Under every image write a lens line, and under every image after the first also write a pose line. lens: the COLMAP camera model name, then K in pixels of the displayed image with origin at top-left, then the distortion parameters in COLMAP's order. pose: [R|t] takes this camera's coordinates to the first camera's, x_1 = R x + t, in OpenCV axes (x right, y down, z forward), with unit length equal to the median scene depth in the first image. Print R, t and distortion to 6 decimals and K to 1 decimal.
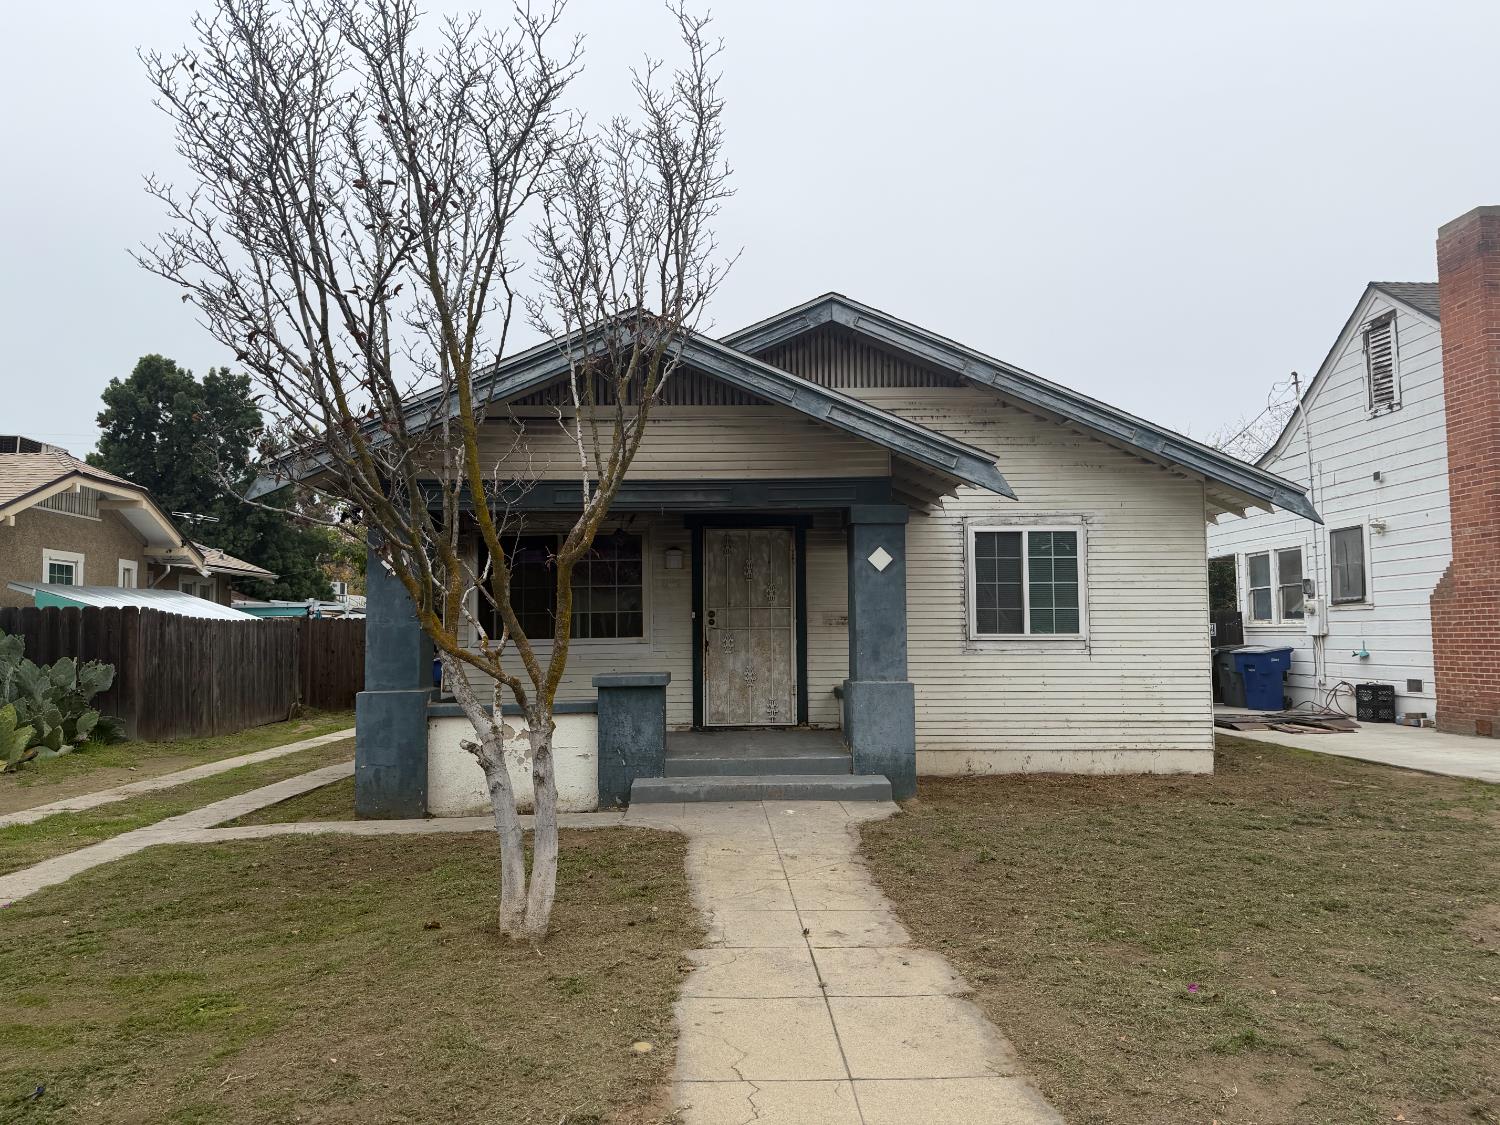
lens RADIAL K [[1057.9, 0, 760.1], [0, 1057.9, 564.3], [0, 0, 1]] dist [0.033426, -0.037427]
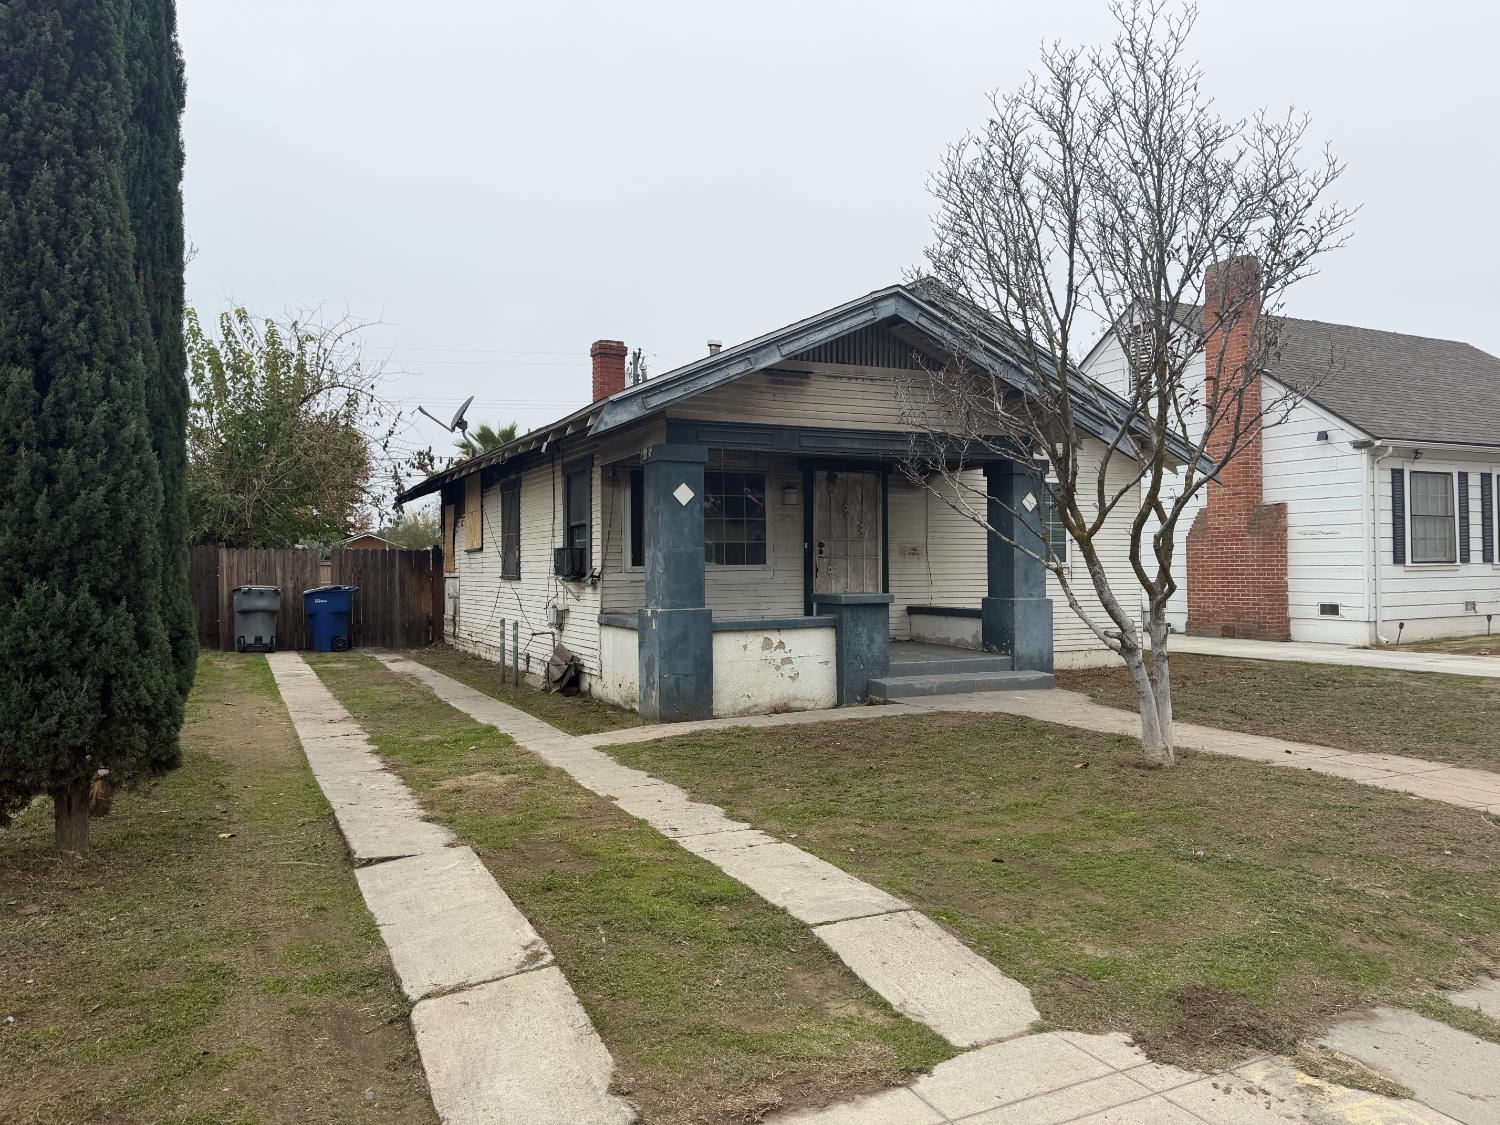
lens RADIAL K [[1057.9, 0, 735.4], [0, 1057.9, 566.5], [0, 0, 1]] dist [0.033426, -0.037427]
pose [[0.926413, 0.004160, 0.376486, -0.564396], [-0.027112, 0.998080, 0.055685, 0.008653], [-0.375532, -0.061795, 0.924747, -0.039726]]
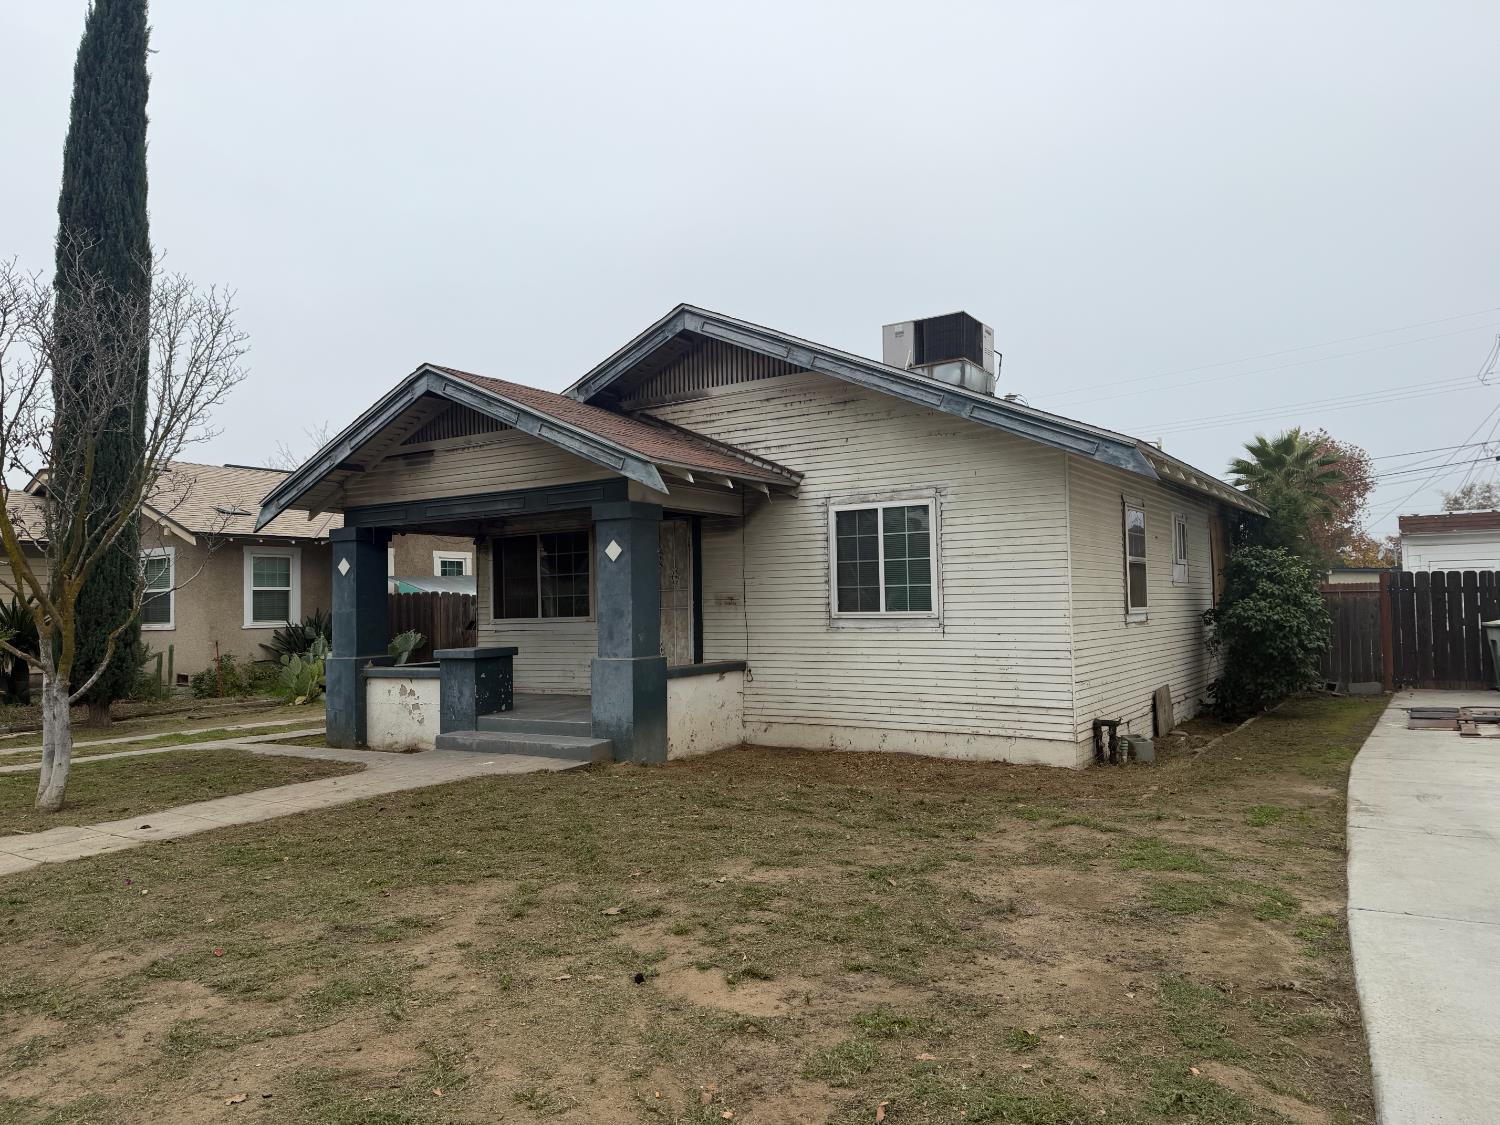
lens RADIAL K [[1057.9, 0, 759.6], [0, 1057.9, 558.9], [0, 0, 1]] dist [0.033426, -0.037427]
pose [[0.821852, -0.033026, -0.568743, 0.723747], [0.050083, 0.998641, 0.014382, -0.003687], [0.567495, -0.040305, 0.822390, 0.125795]]
